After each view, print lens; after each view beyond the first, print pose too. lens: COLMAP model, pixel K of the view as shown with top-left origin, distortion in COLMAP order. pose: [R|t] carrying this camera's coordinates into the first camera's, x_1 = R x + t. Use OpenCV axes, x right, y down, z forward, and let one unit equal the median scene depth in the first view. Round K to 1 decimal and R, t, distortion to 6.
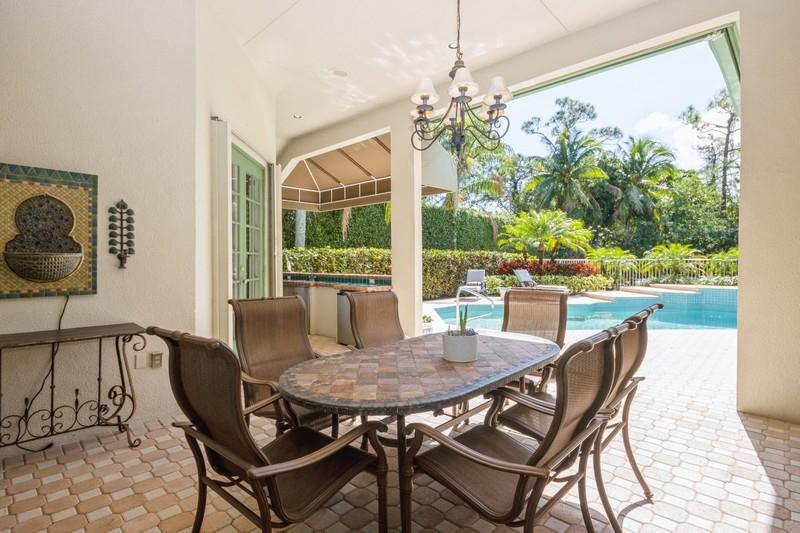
lens RADIAL K [[421.1, 0, 399.9], [0, 421.1, 263.8], [0, 0, 1]] dist [0.001296, 0.000205]
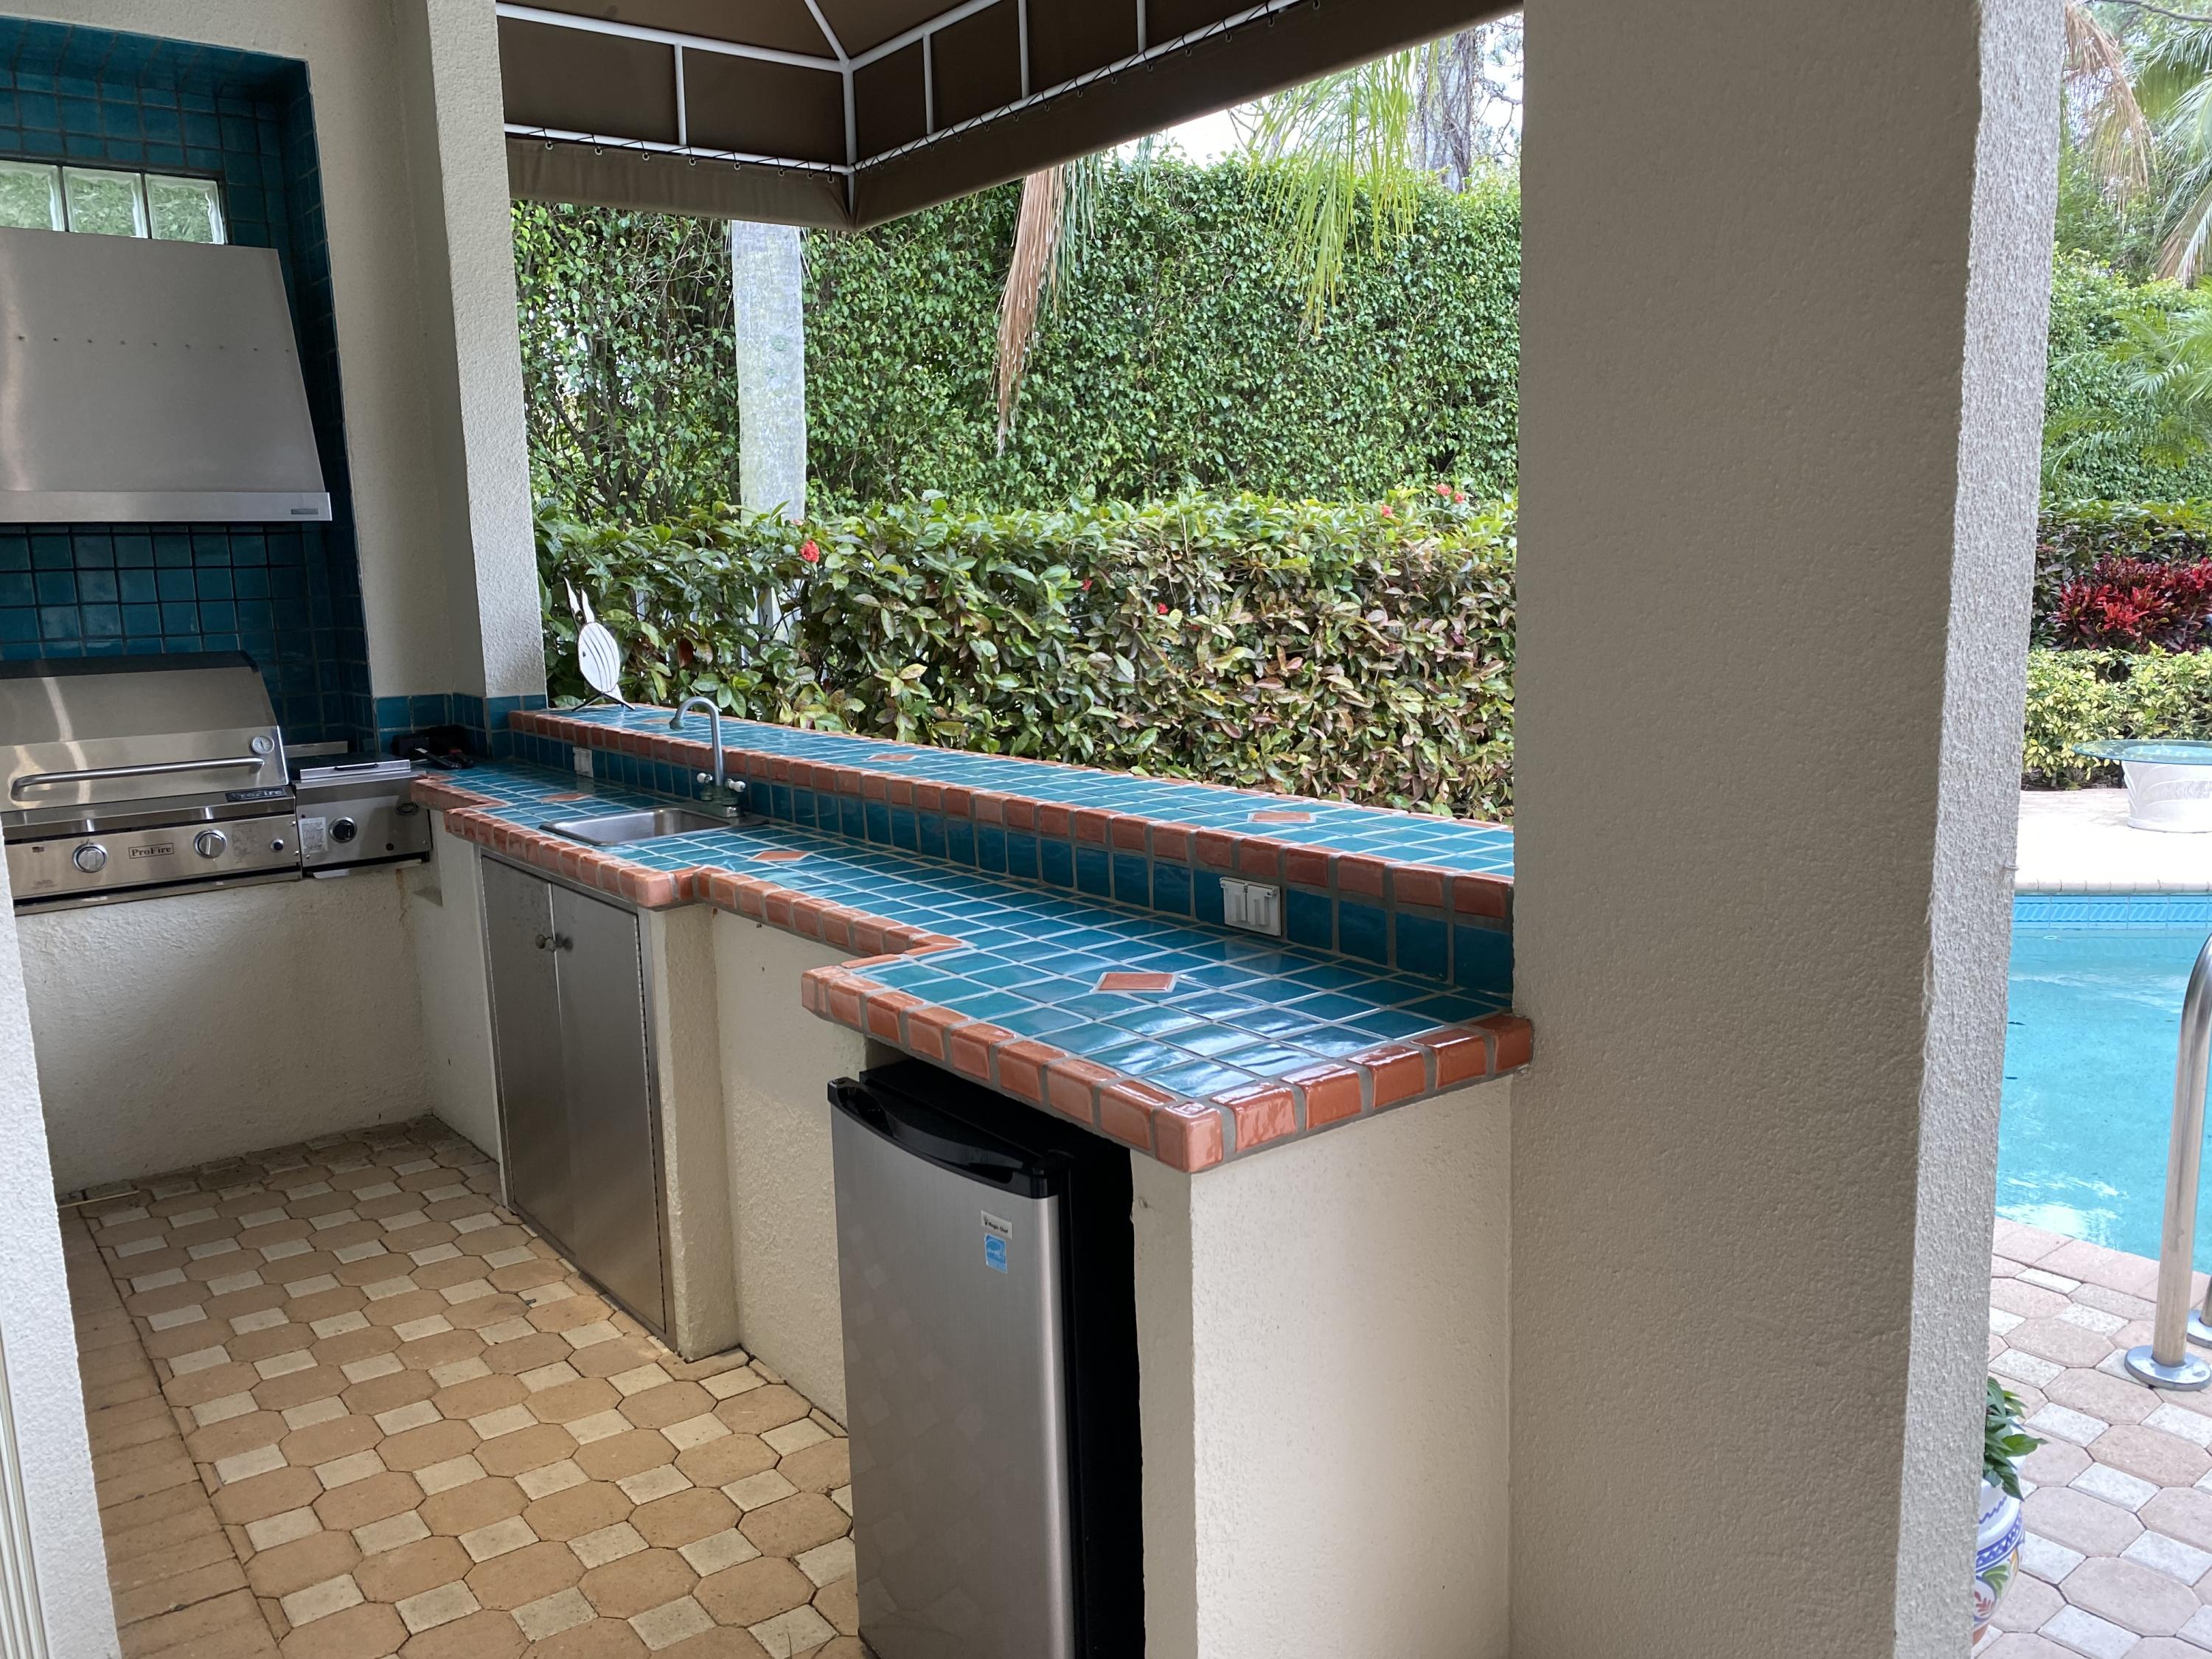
lens RADIAL K [[1684.7, 0, 1108.8], [0, 1684.7, 828.9], [0, 0, 1]] dist [0.053919, -0.076293]
pose [[0.988917, 0.005564, -0.148367, -0.042899], [0.018985, 0.986355, 0.163532, -0.032371], [0.147252, -0.164536, 0.975318, 0.655070]]
